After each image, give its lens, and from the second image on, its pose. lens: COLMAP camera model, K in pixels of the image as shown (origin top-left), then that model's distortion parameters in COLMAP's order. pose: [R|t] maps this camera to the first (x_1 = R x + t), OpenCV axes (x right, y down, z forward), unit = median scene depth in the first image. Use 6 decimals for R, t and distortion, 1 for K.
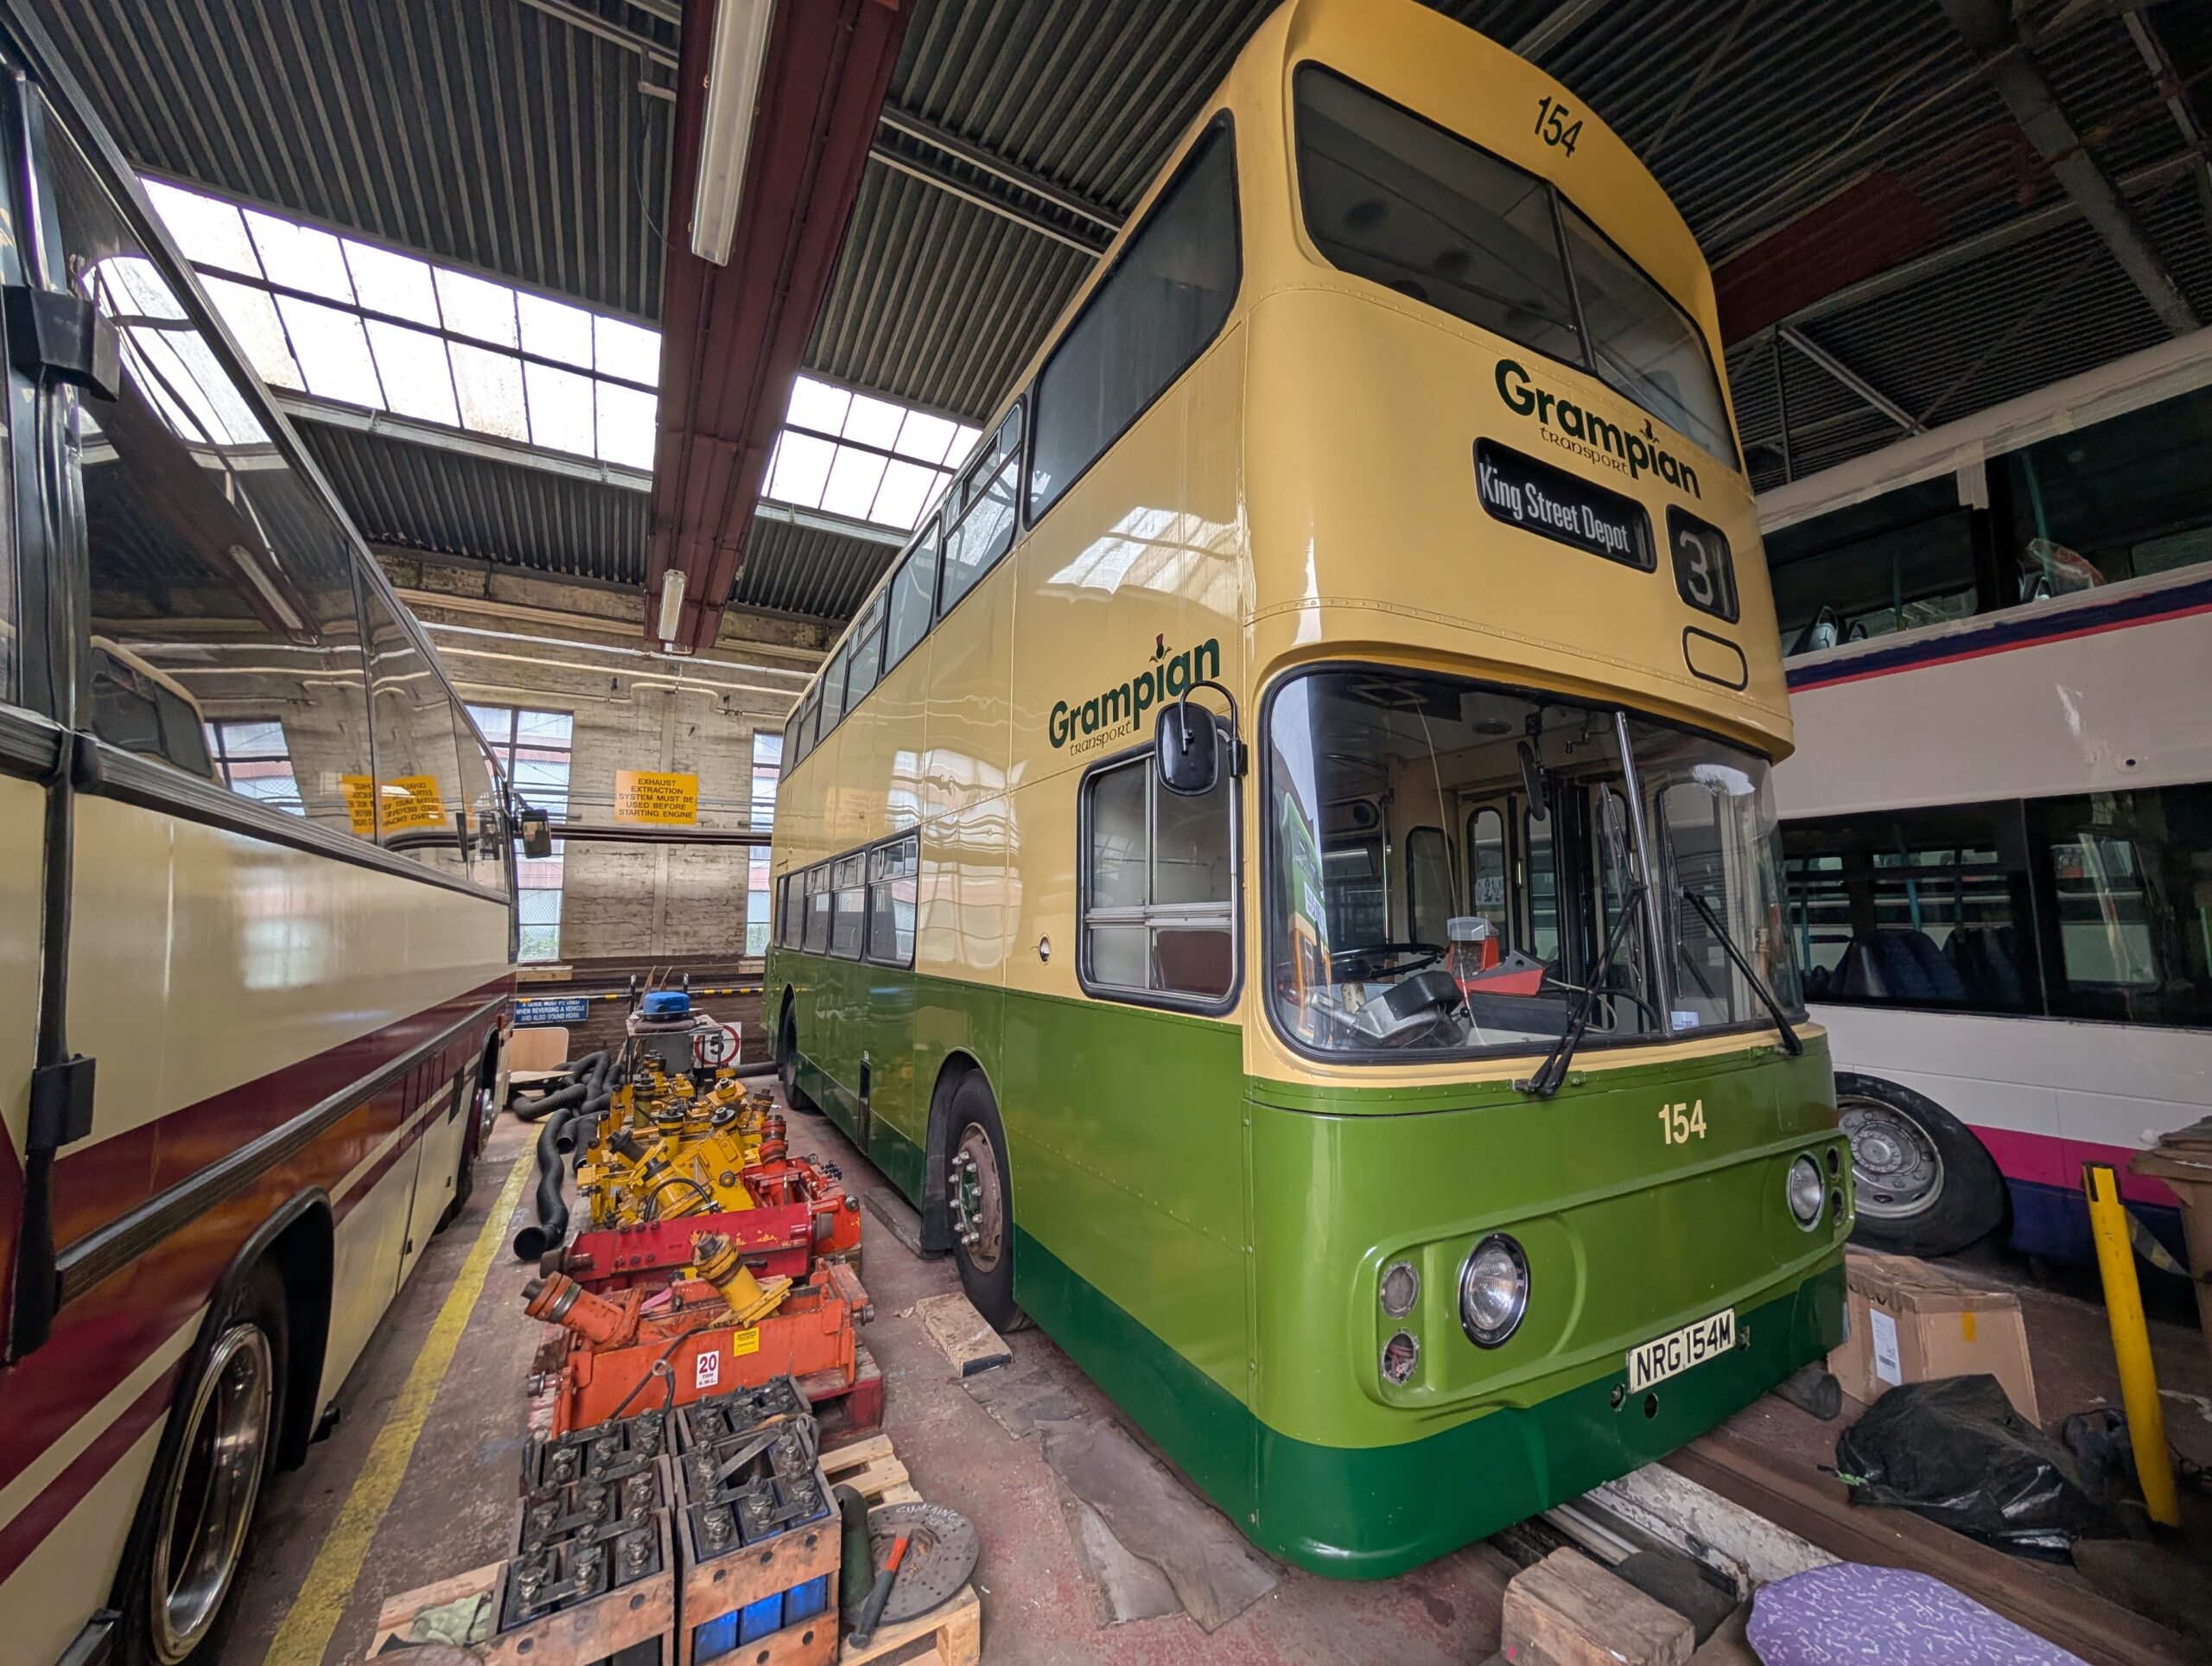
lens RADIAL K [[859.0, 0, 1083.8], [0, 859.0, 832.7], [0, 0, 1]] dist [-0.003879, -0.000675]
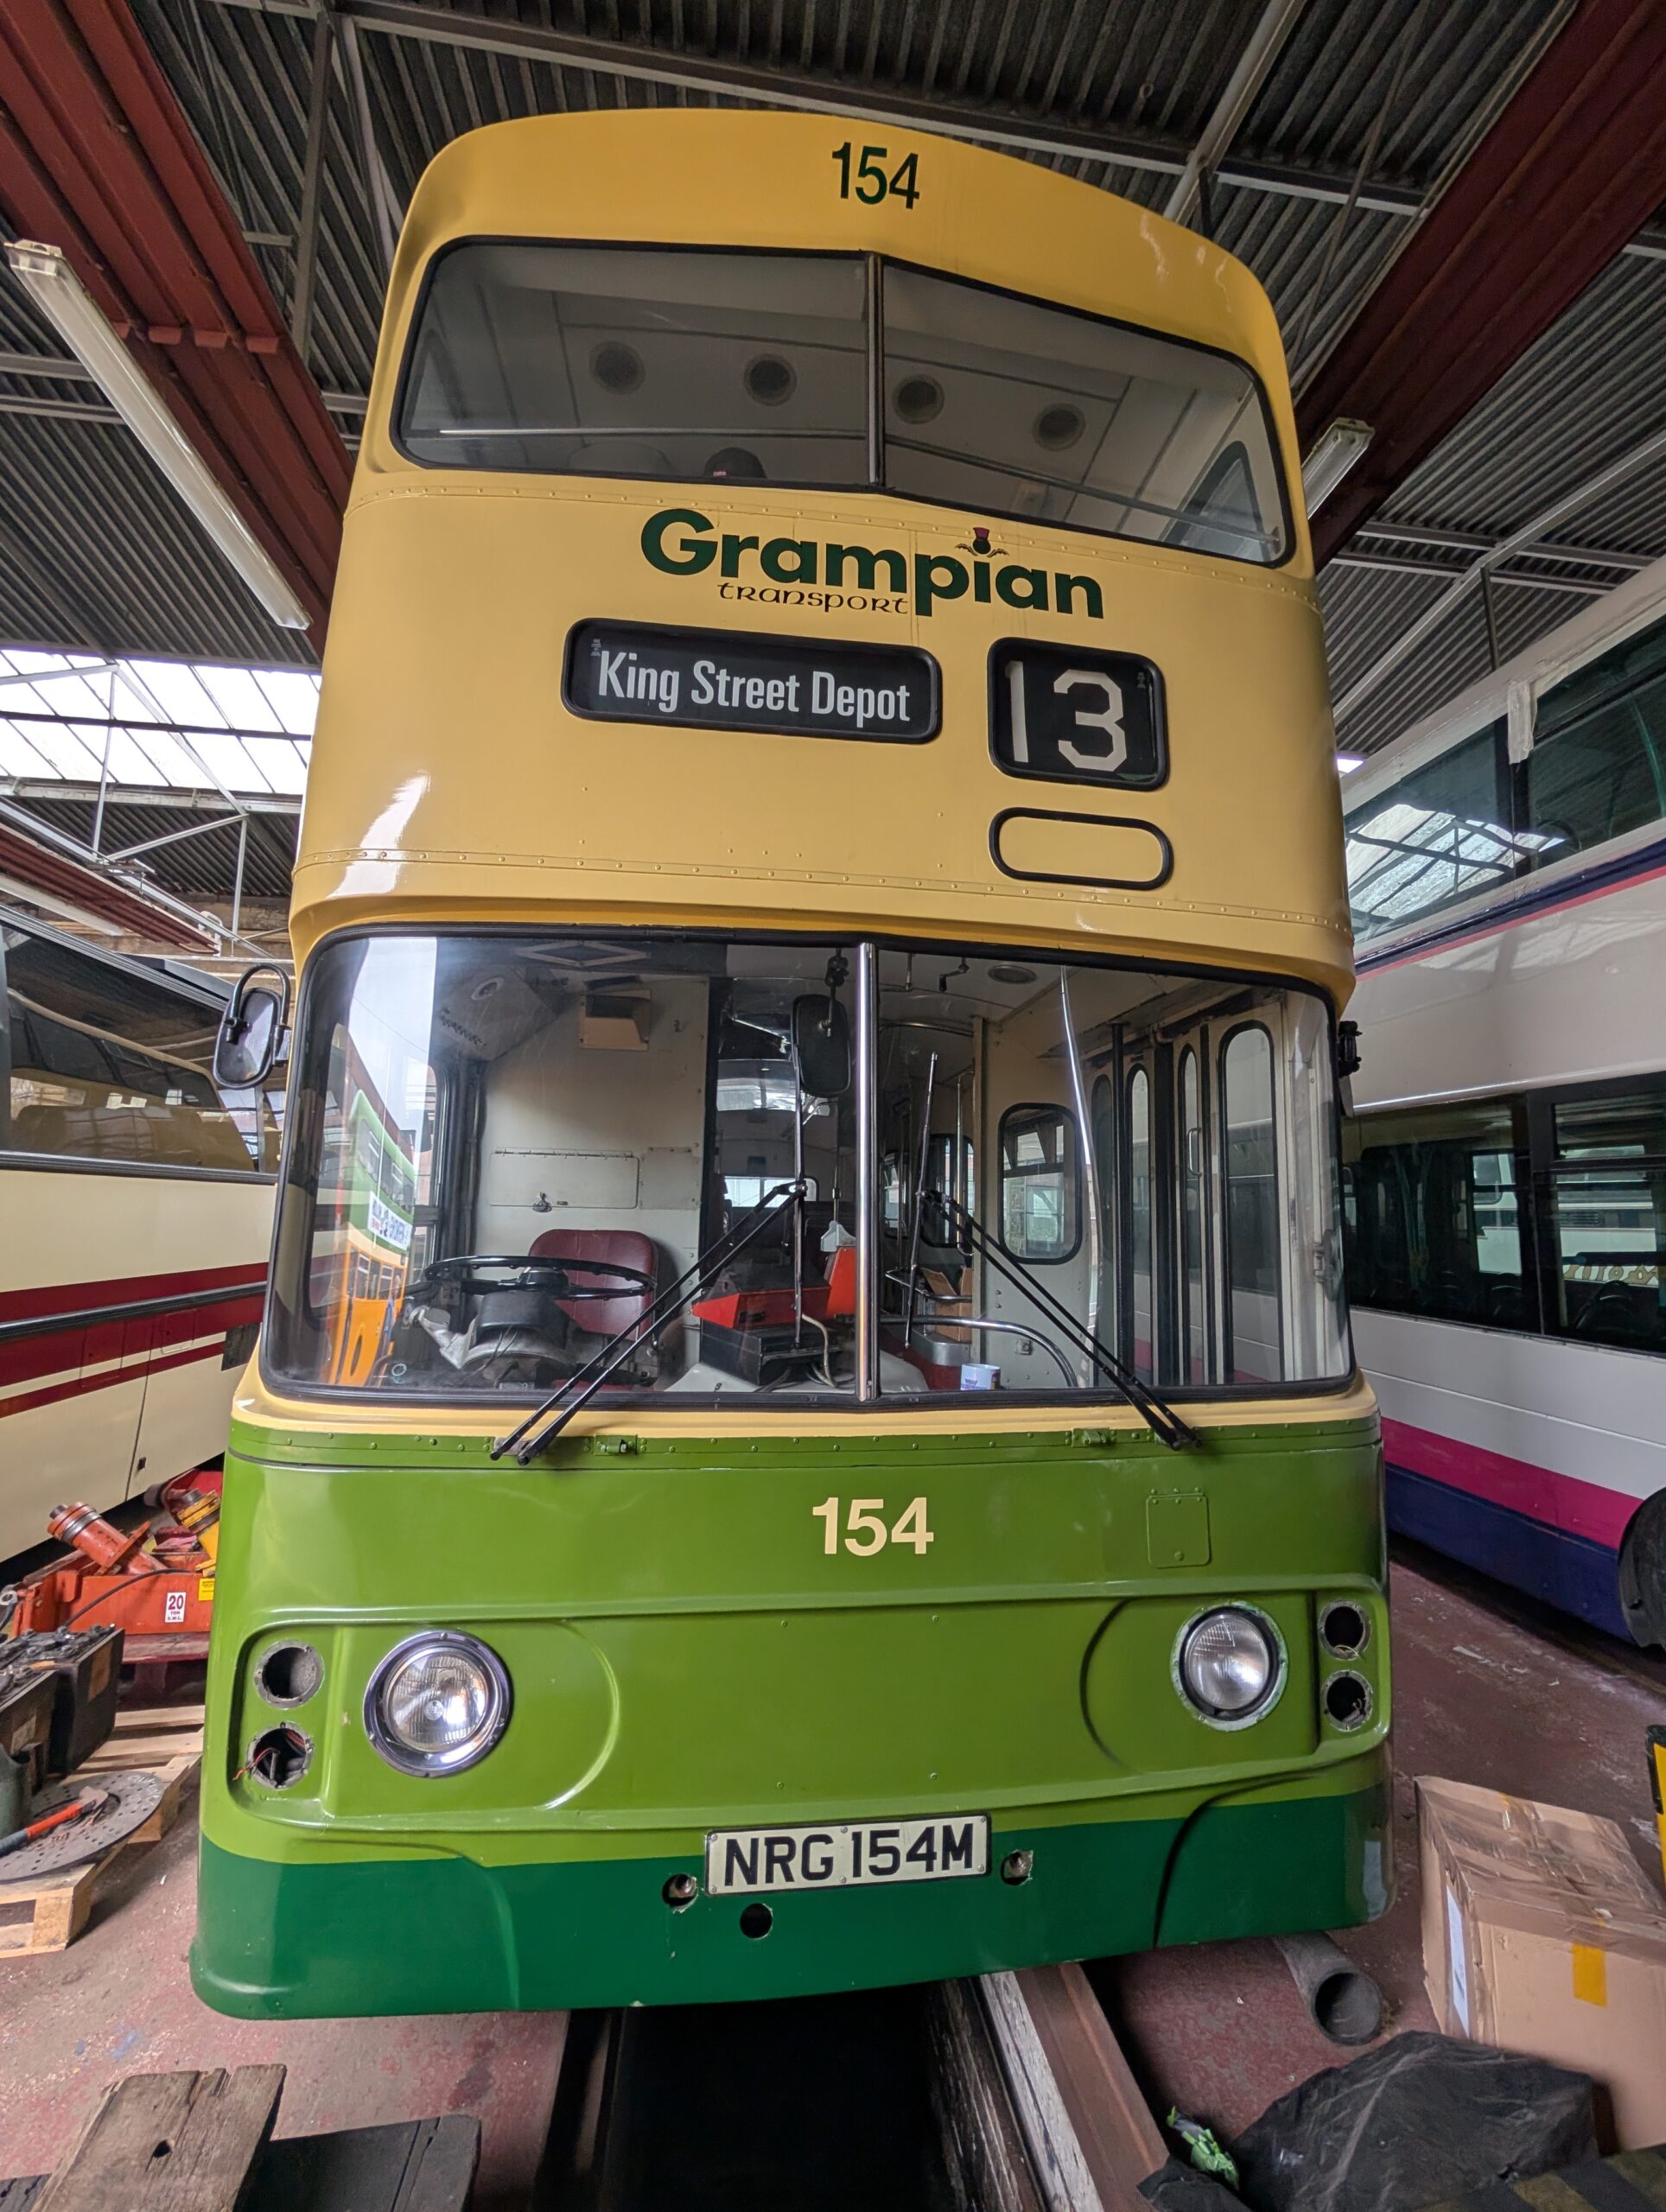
lens RADIAL K [[859.0, 0, 823.3], [0, 859.0, 1103.2], [0, 0, 1]] dist [-0.003879, -0.000675]
pose [[0.923597, -0.030012, -0.382189, 0.902581], [0.028602, 0.999547, -0.009371, 0.000008], [0.382297, -0.002276, 0.924037, 0.328741]]
